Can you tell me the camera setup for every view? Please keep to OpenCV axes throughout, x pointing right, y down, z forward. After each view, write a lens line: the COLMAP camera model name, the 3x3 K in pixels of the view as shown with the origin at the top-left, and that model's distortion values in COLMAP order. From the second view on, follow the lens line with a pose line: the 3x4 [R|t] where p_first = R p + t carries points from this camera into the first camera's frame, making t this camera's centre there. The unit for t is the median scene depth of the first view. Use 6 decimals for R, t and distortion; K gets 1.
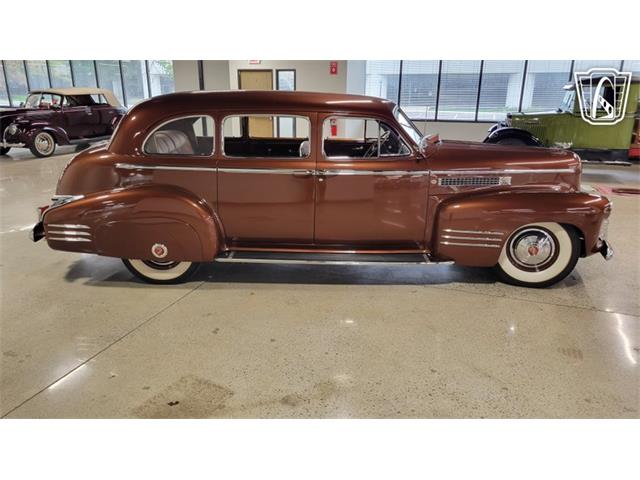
lens RADIAL K [[481.2, 0, 316.4], [0, 481.2, 238.7], [0, 0, 1]] dist [0.013012, 0.002367]
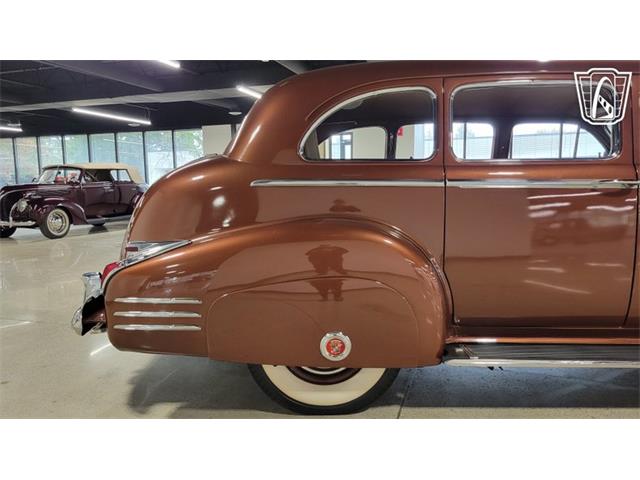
lens RADIAL K [[480.1, 0, 316.7], [0, 480.1, 239.7], [0, 0, 1]] dist [0.034845, -0.008157]
pose [[0.999614, -0.025216, 0.011671, -0.324123], [0.026949, 0.982149, -0.186166, 0.008357], [-0.006768, 0.186409, 0.982449, 0.457681]]
